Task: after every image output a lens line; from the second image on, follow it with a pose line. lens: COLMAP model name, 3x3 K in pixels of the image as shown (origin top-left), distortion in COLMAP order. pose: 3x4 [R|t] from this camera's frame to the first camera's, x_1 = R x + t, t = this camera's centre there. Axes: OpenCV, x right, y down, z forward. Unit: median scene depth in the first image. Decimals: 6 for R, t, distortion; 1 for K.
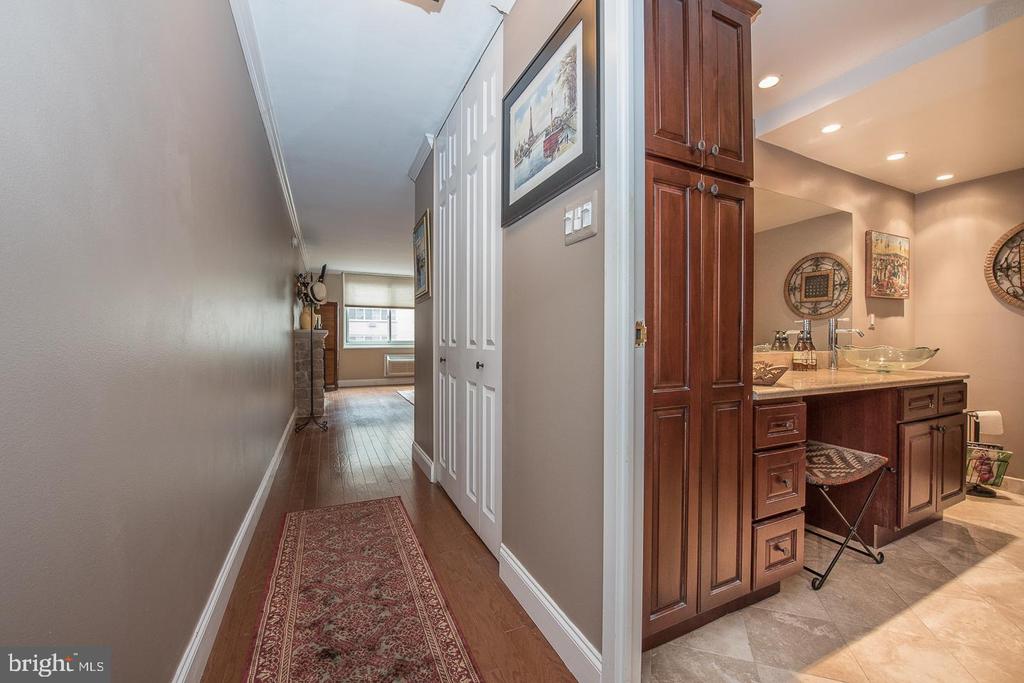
lens RADIAL K [[407.5, 0, 513.3], [0, 407.5, 342.2], [0, 0, 1]] dist [-0.016189, -0.000387]
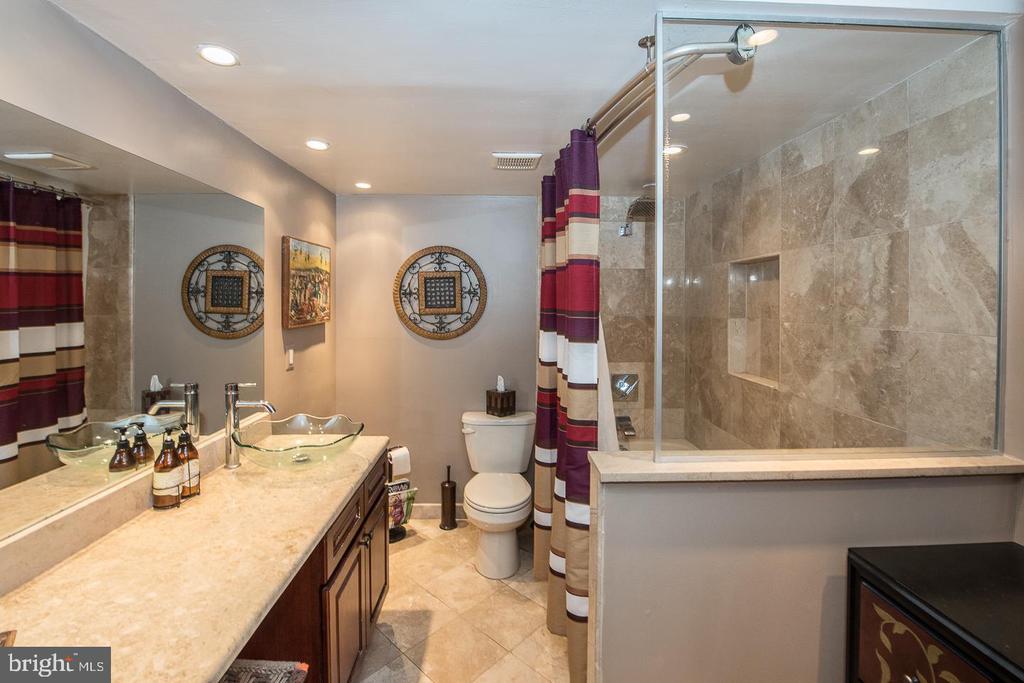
lens RADIAL K [[407.5, 0, 499.4], [0, 407.5, 294.7], [0, 0, 1]] dist [-0.016189, -0.000387]
pose [[0.386893, -0.009464, 0.922076, 0.345693], [0.005663, 0.999953, 0.007888, -0.167727], [-0.922107, 0.002170, 0.386928, 0.349581]]
